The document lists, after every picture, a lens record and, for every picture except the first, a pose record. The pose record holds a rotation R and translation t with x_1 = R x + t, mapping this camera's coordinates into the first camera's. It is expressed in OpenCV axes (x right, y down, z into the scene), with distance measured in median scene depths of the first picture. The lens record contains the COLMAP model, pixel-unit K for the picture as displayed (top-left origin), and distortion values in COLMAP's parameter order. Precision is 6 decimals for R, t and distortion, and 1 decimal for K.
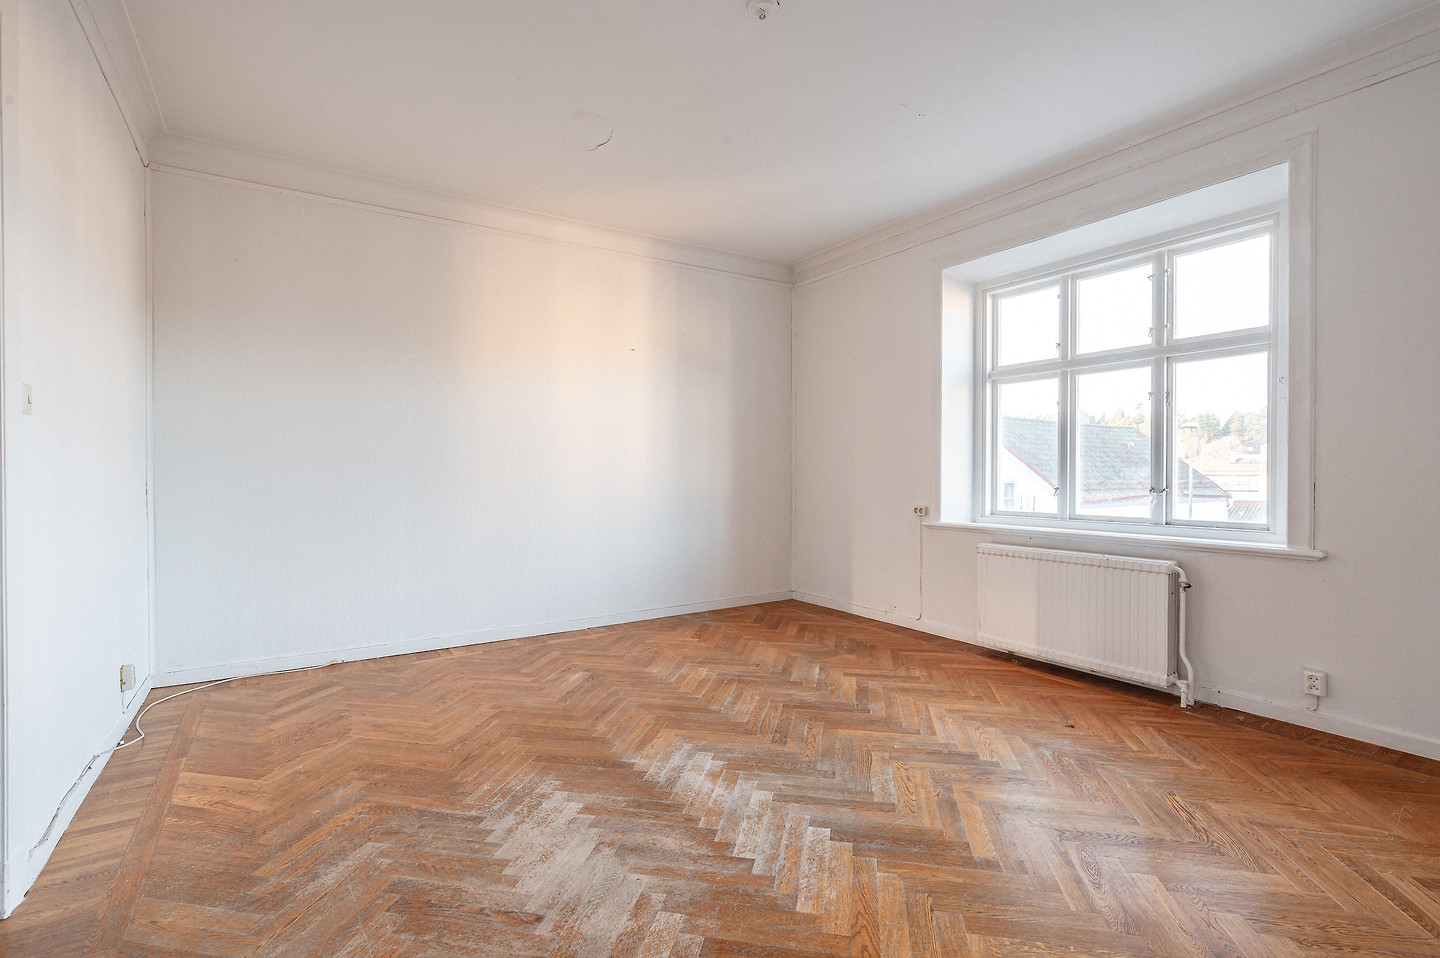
lens RADIAL K [[657.4, 0, 726.5], [0, 657.4, 481.3], [0, 0, 1]] dist [0.001931, -0.000438]
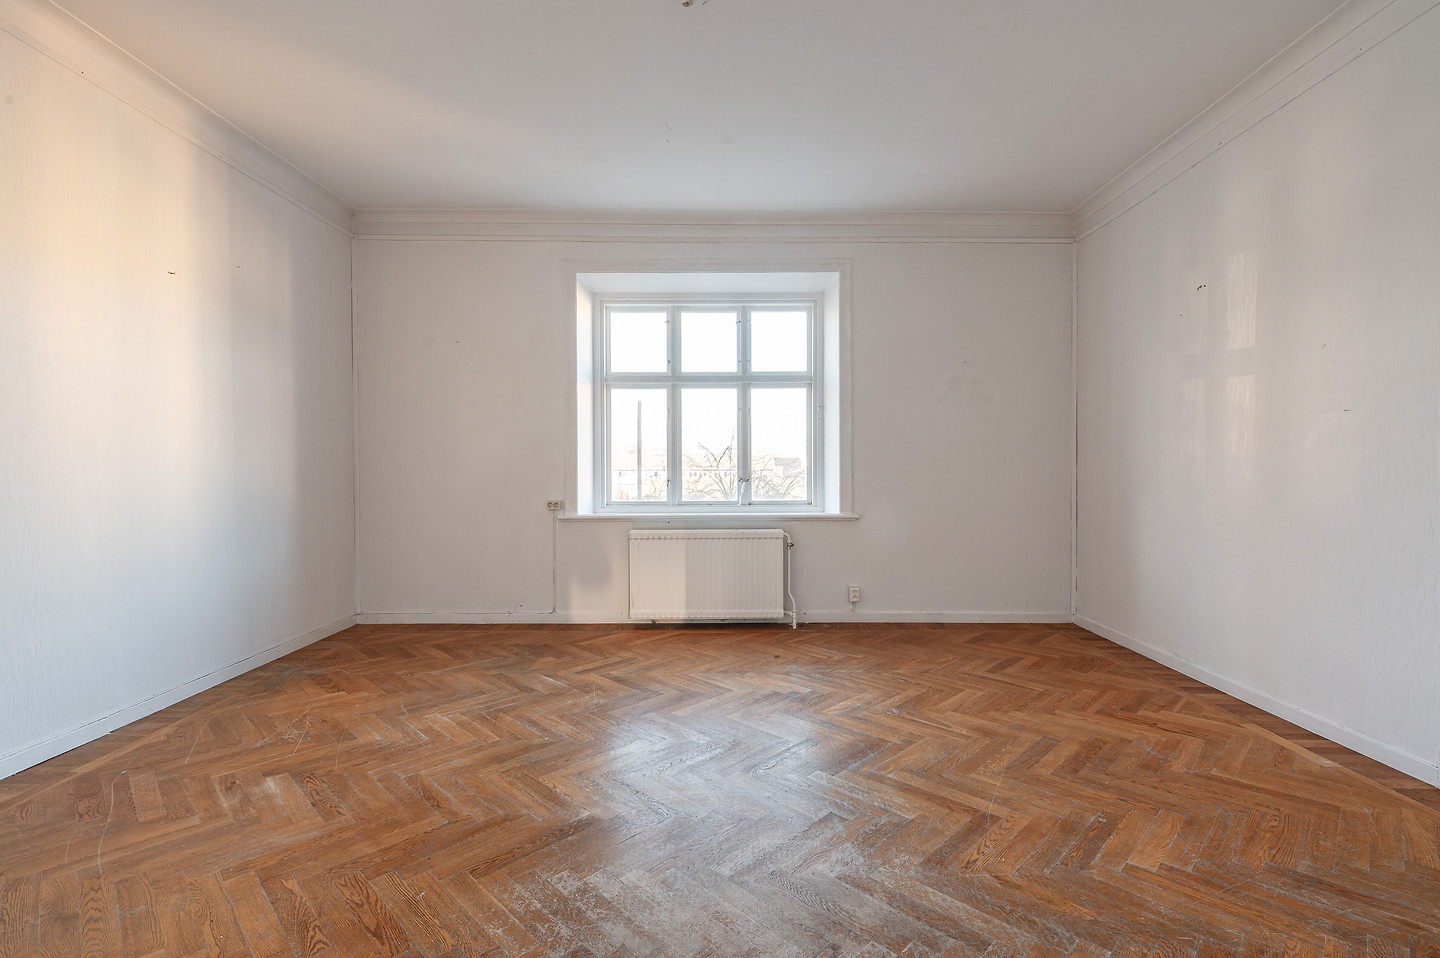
lens RADIAL K [[657.4, 0, 720.3], [0, 657.4, 477.9], [0, 0, 1]] dist [0.001931, -0.000438]
pose [[0.554645, -0.010800, 0.832017, -0.498723], [0.014298, 0.999892, 0.003448, 0.004258], [-0.831964, 0.009984, 0.554740, 0.277480]]
